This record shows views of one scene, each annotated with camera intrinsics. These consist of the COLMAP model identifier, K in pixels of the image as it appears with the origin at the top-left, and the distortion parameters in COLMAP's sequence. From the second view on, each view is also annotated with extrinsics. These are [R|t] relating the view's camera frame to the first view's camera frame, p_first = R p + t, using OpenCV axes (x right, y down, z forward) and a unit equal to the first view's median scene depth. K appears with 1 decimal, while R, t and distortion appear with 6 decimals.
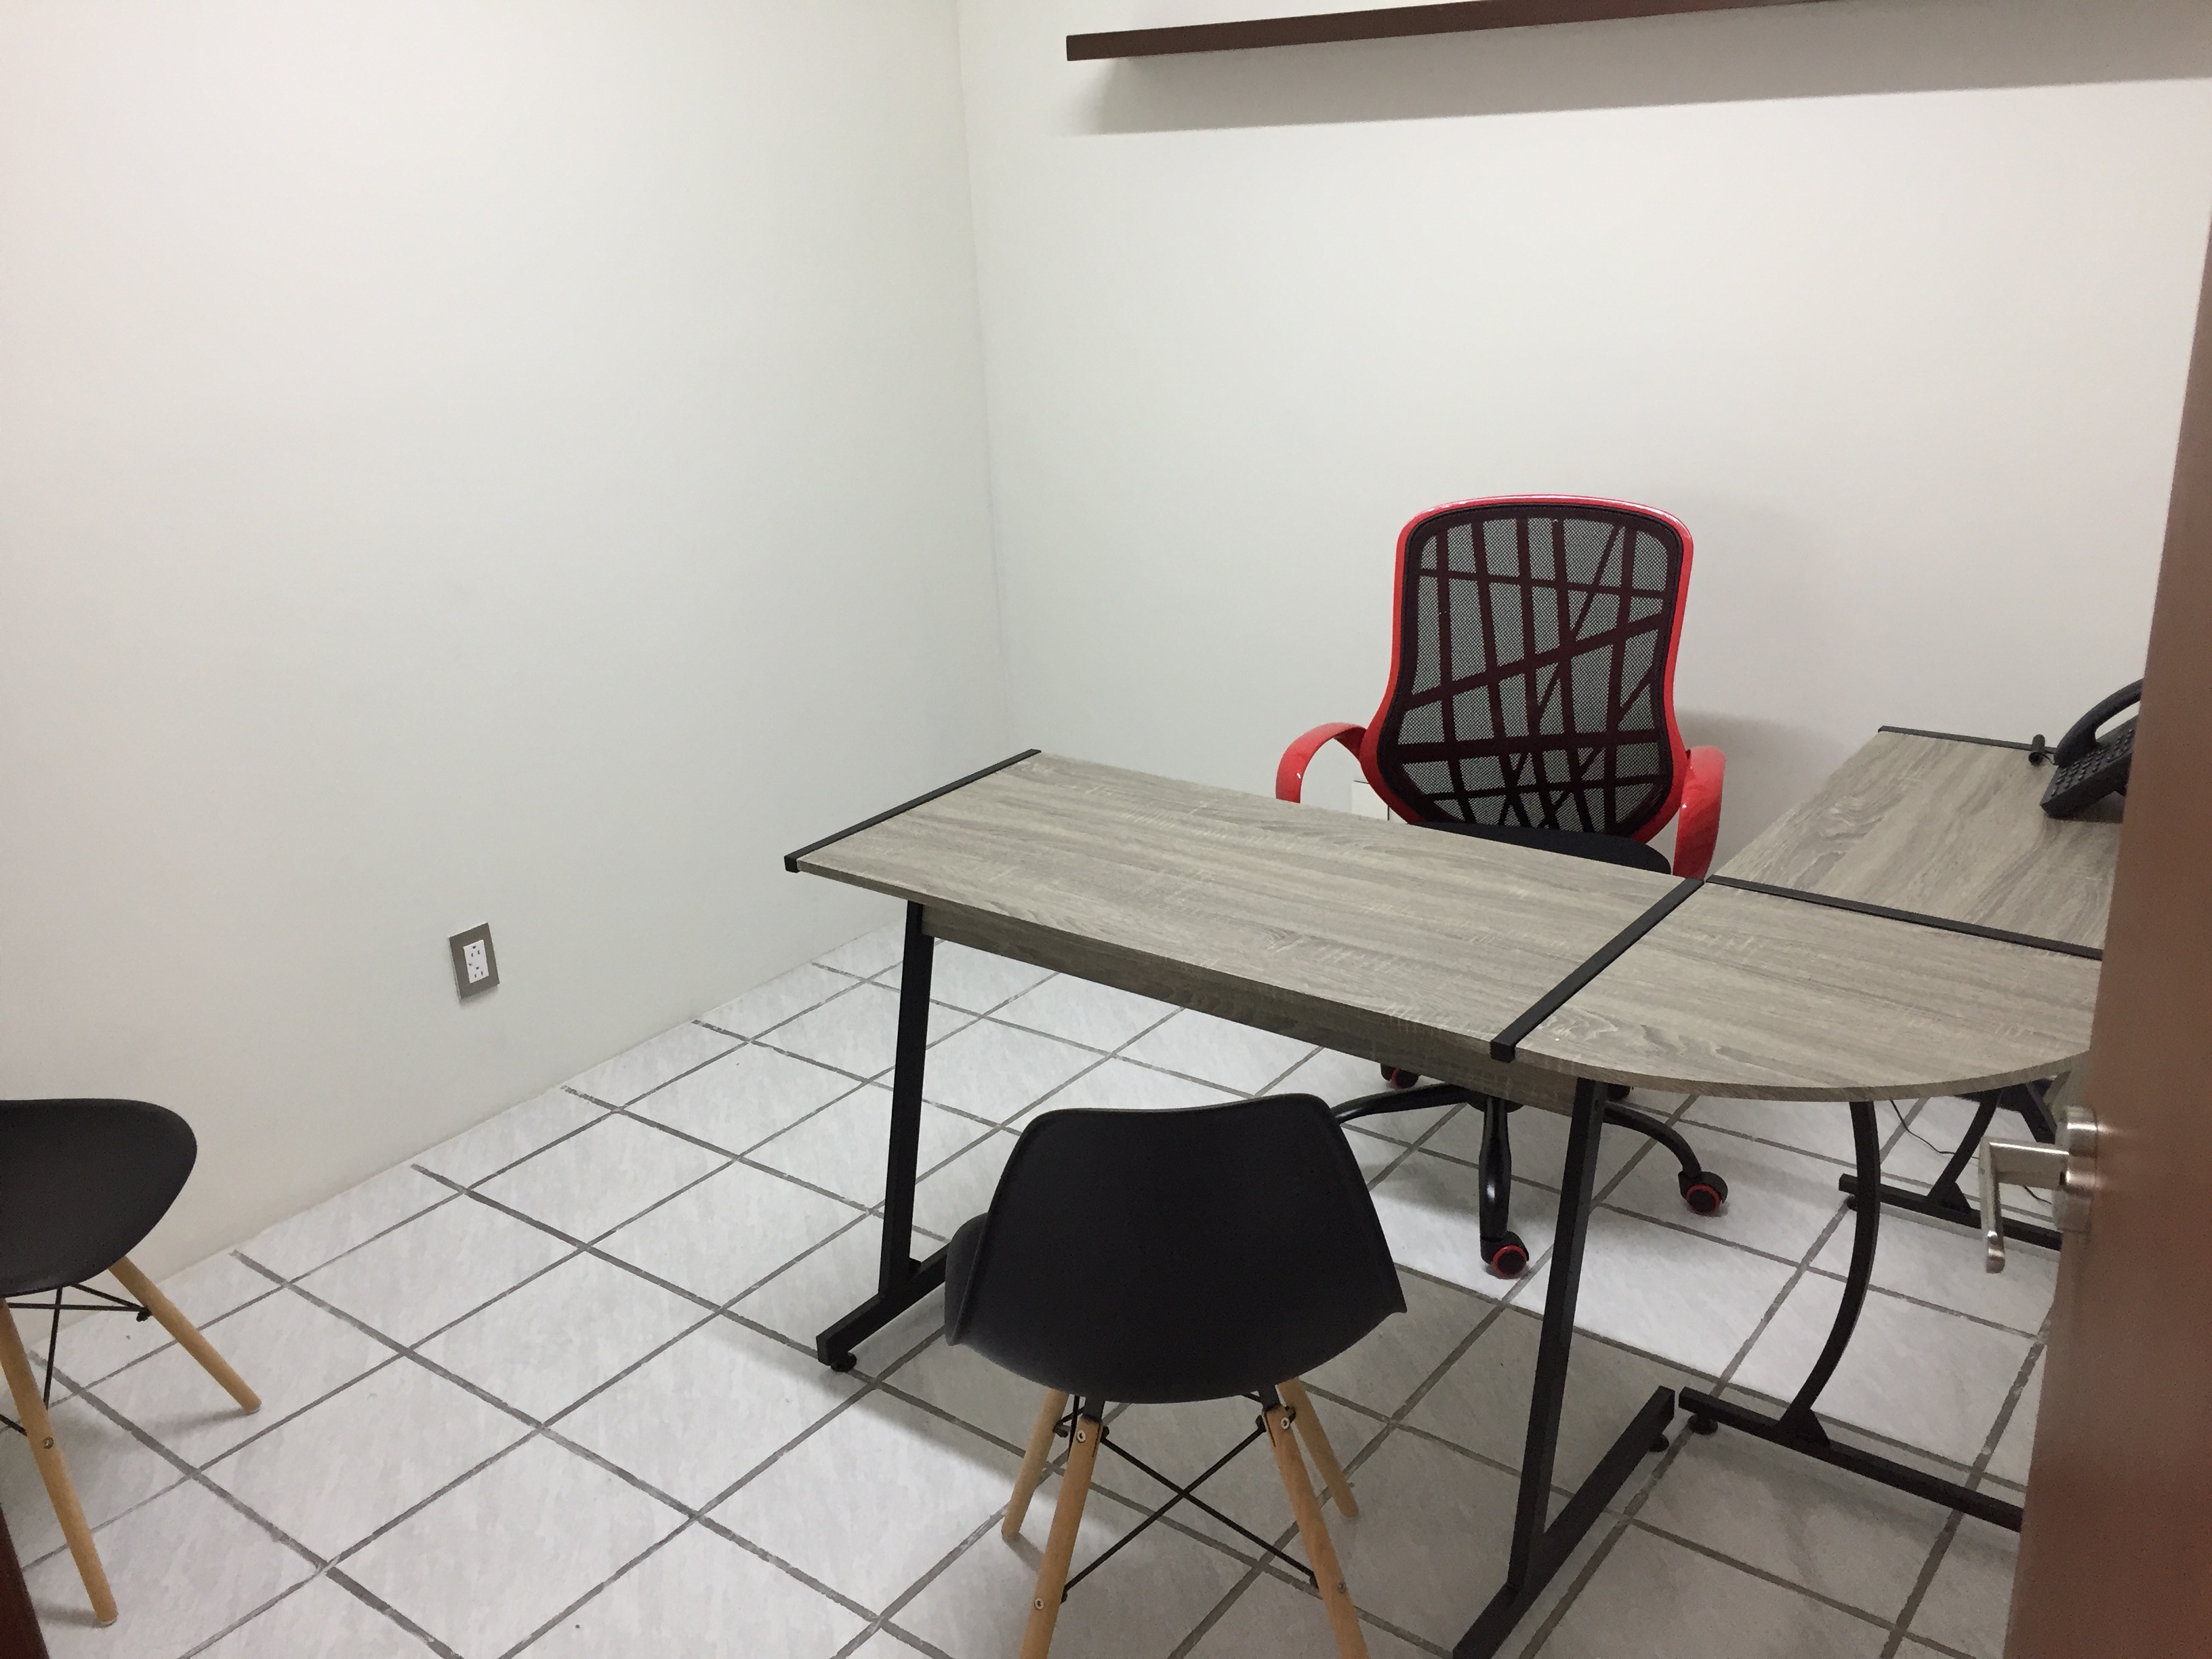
lens RADIAL K [[1907.6, 0, 1110.5], [0, 1907.6, 825.0], [0, 0, 1]] dist [0.046891, -0.027977]
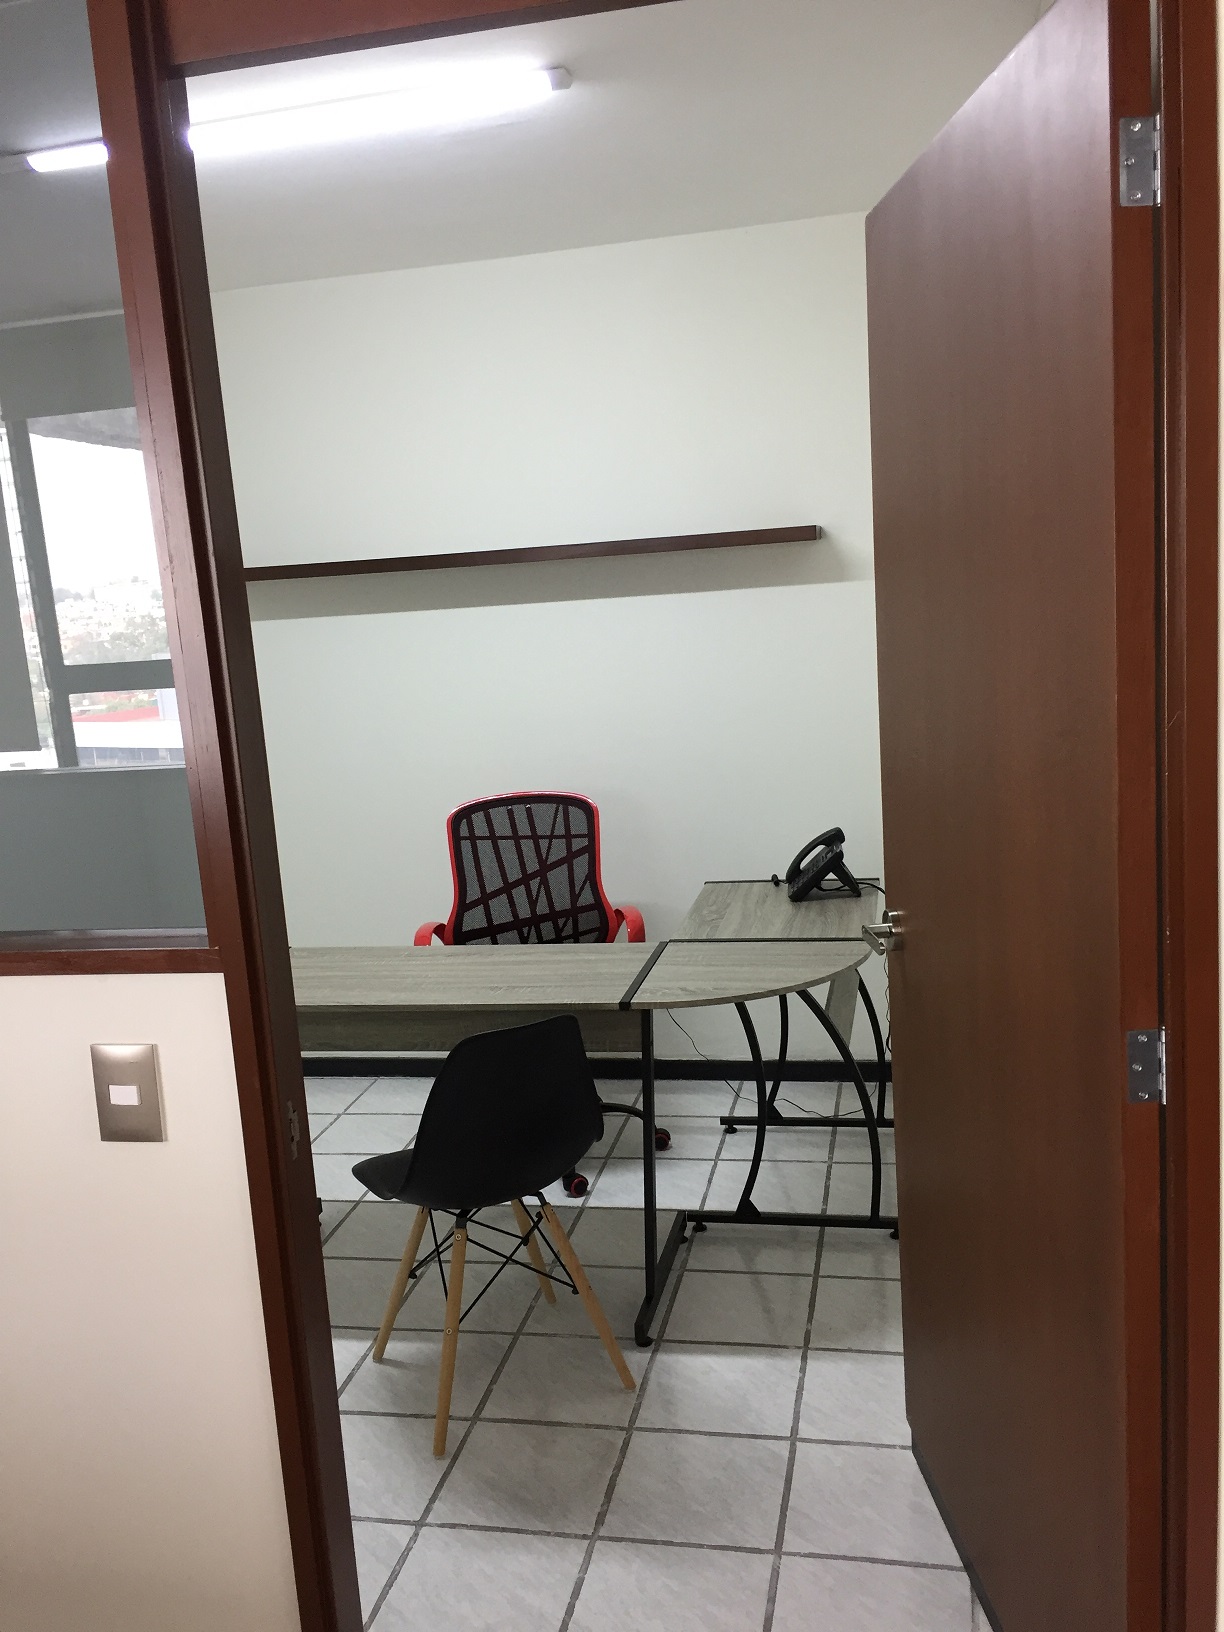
lens RADIAL K [[1407.4, 0, 609.8], [0, 1407.4, 819.4], [0, 0, 1]] dist [0.046891, -0.027977]
pose [[0.904443, -0.082965, 0.418450, -0.291531], [0.169853, 0.969836, -0.174836, 0.119165], [-0.391323, 0.229204, 0.891253, -0.296585]]
